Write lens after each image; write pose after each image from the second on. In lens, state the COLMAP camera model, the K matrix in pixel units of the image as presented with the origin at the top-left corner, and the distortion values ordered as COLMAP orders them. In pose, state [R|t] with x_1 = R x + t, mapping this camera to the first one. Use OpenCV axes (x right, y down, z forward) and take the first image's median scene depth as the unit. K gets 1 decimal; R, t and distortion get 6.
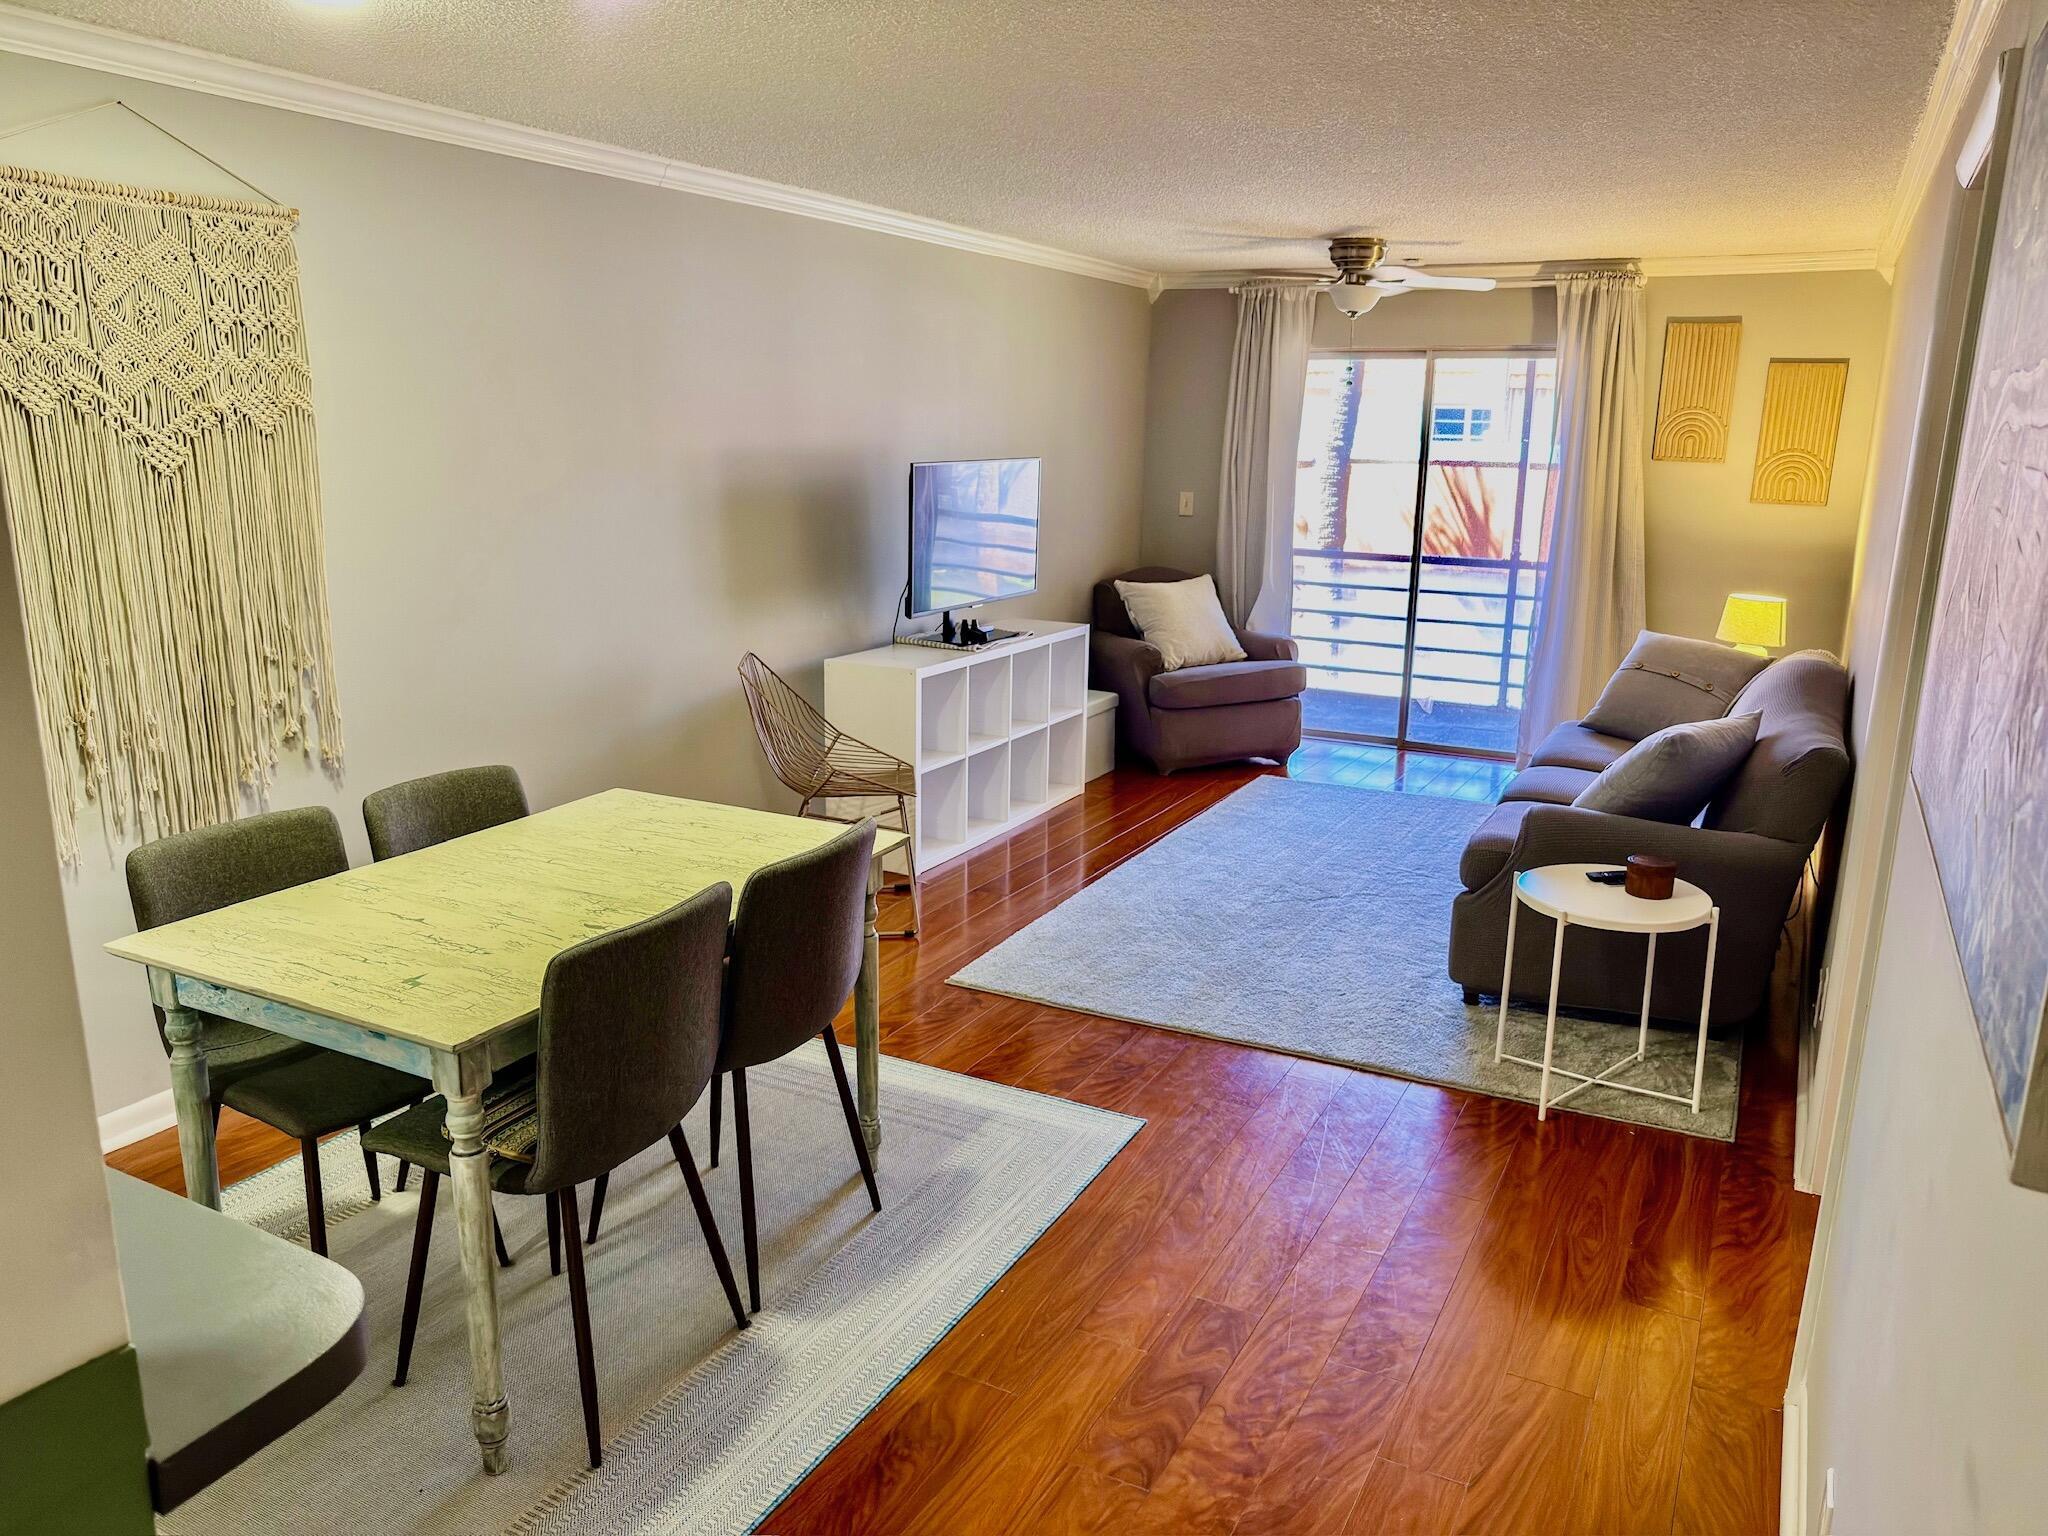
lens RADIAL K [[1456.1, 0, 1031.5], [0, 1456.1, 766.1], [0, 0, 1]] dist [-0.015893, -0.007220]
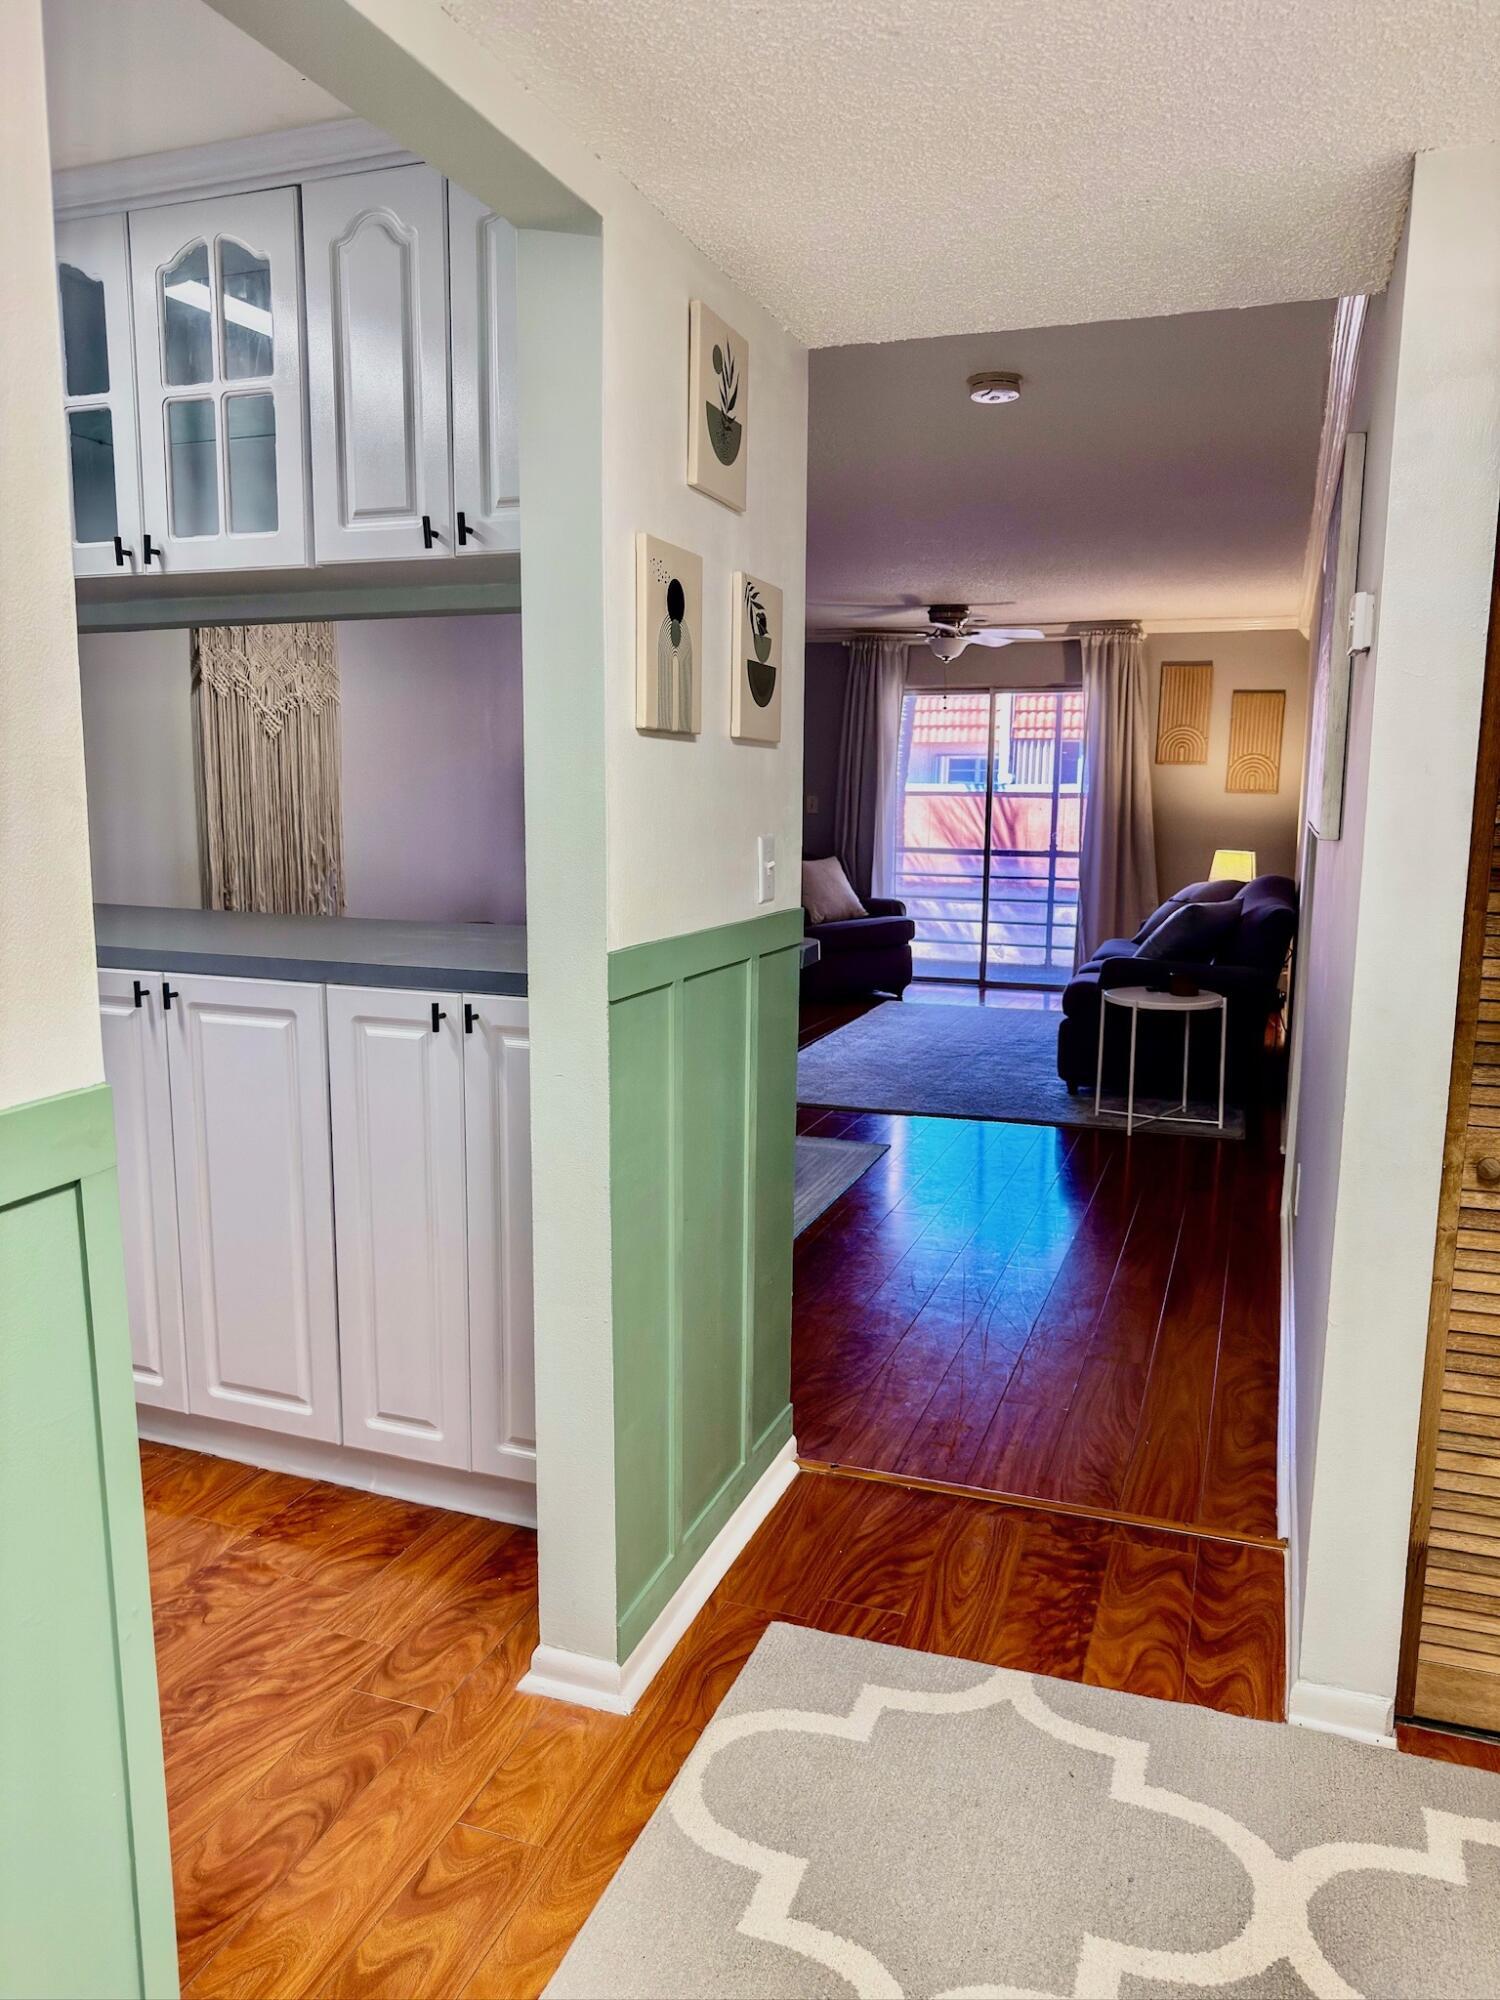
lens RADIAL K [[1422.0, 0, 735.2], [0, 1422.0, 1008.1], [0, 0, 1]] dist [-0.015893, -0.007220]
pose [[0.991910, -0.025644, 0.124328, -0.248963], [0.035083, 0.996616, -0.074337, 0.186120], [-0.122001, 0.078098, 0.989453, -0.468439]]
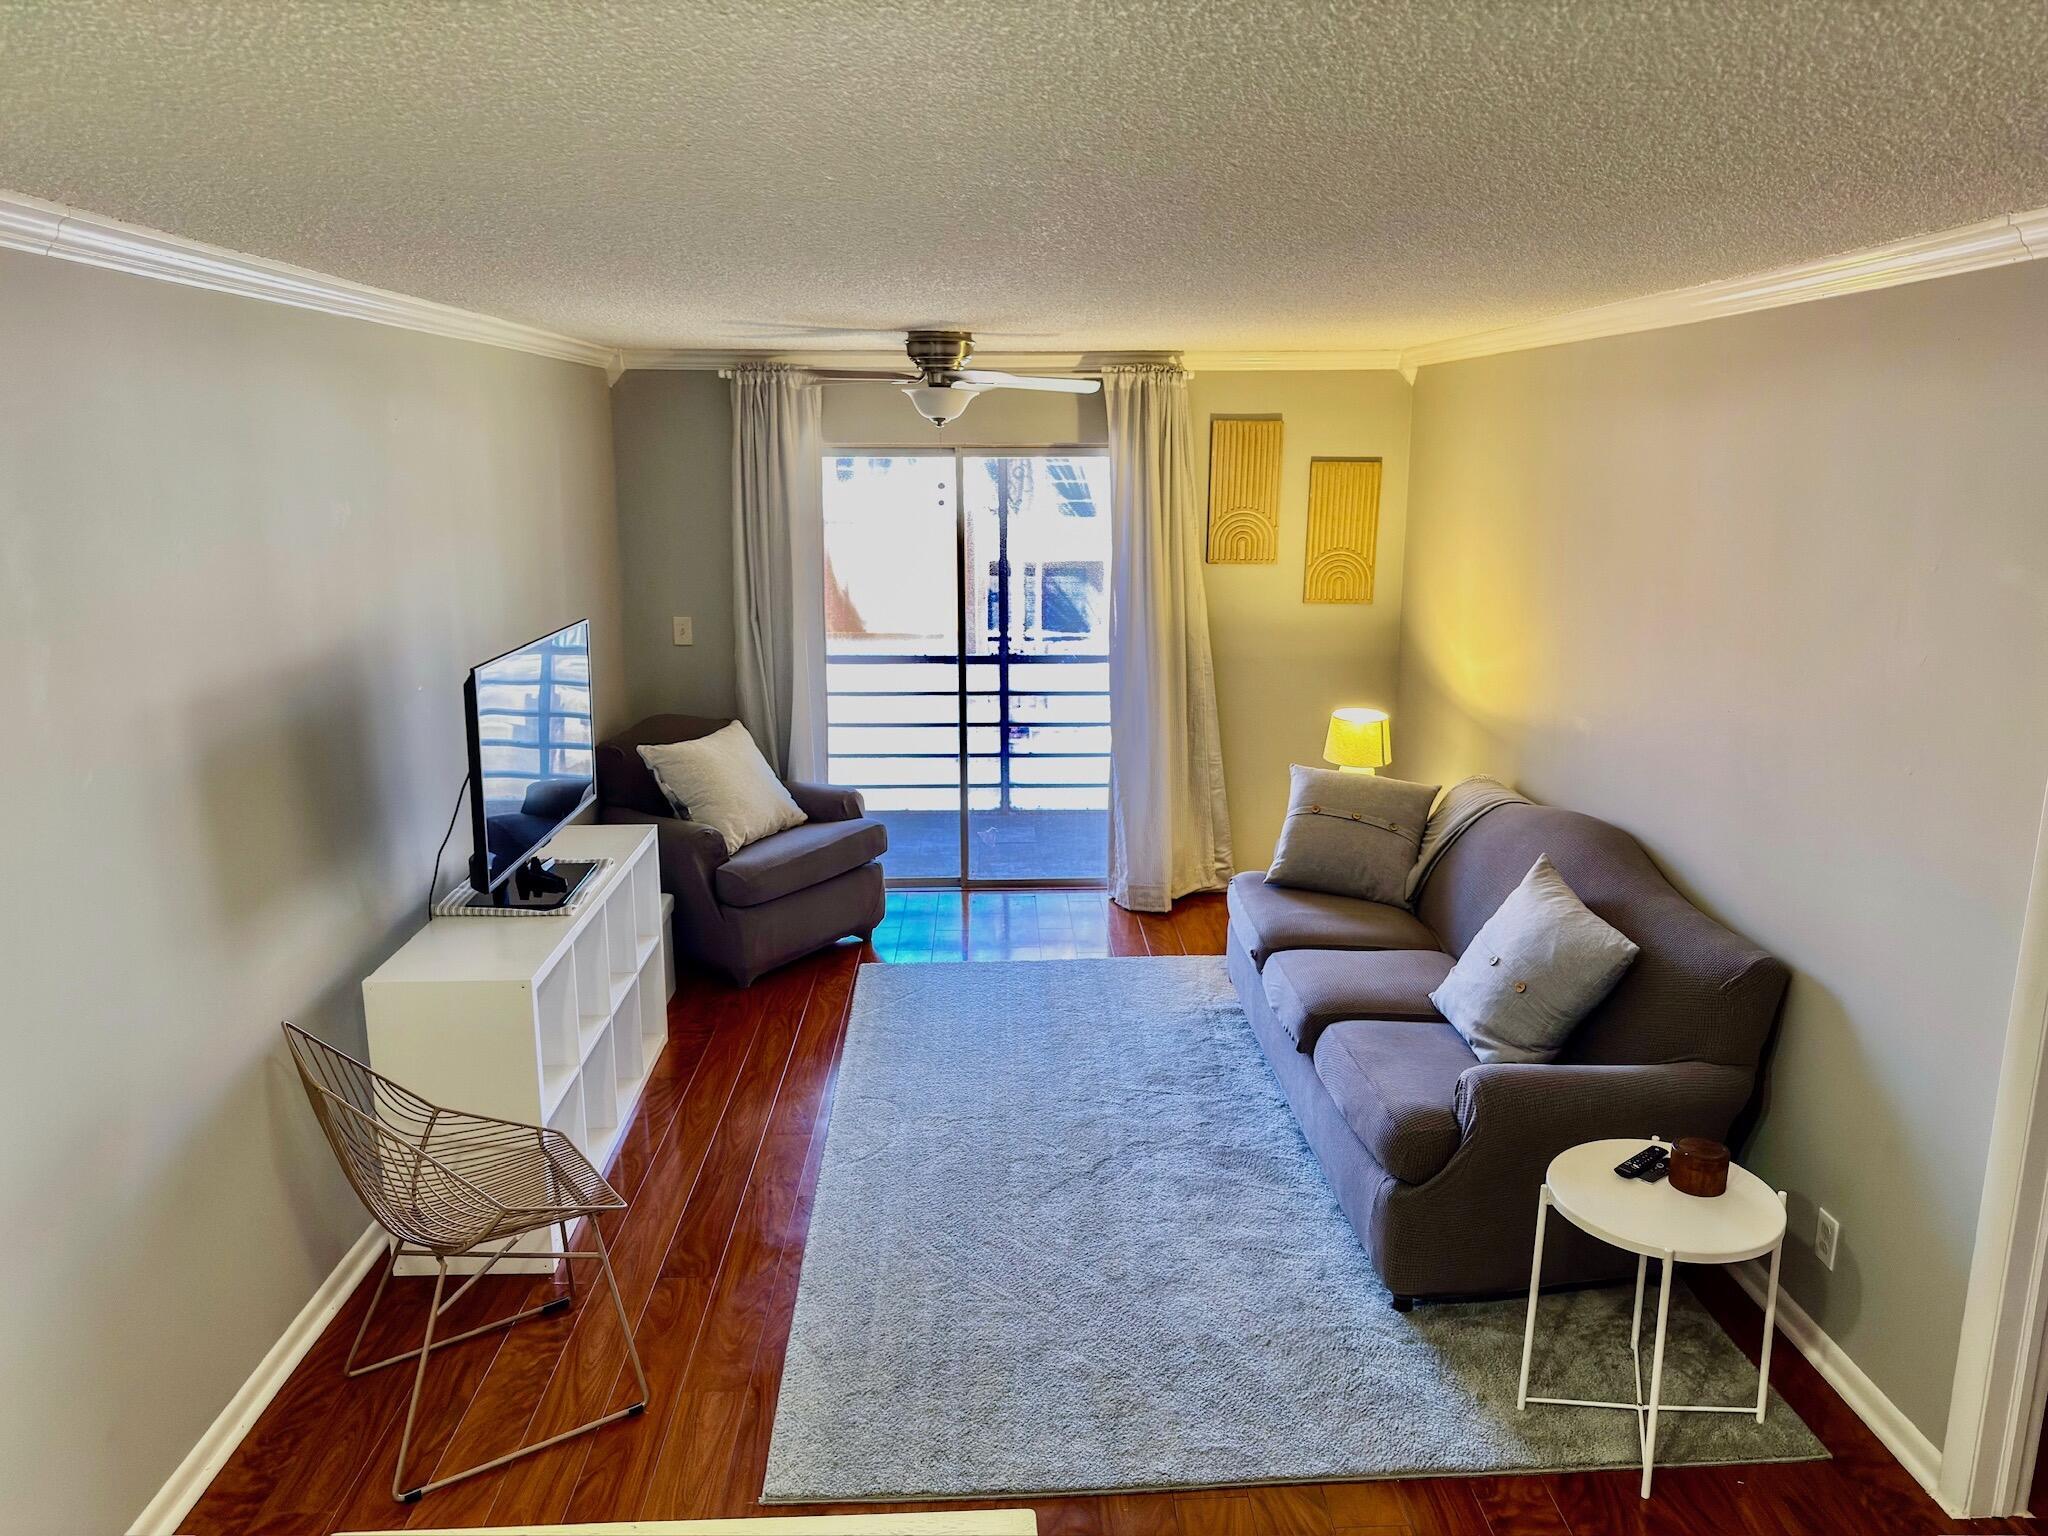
lens RADIAL K [[1457.5, 0, 1036.2], [0, 1457.5, 756.2], [0, 0, 1]] dist [-0.003773, -0.003152]
pose [[0.865556, -0.117810, 0.486758, -0.256095], [0.126852, 0.991816, 0.014482, -0.195742], [-0.484481, 0.049211, 0.873417, 0.391993]]
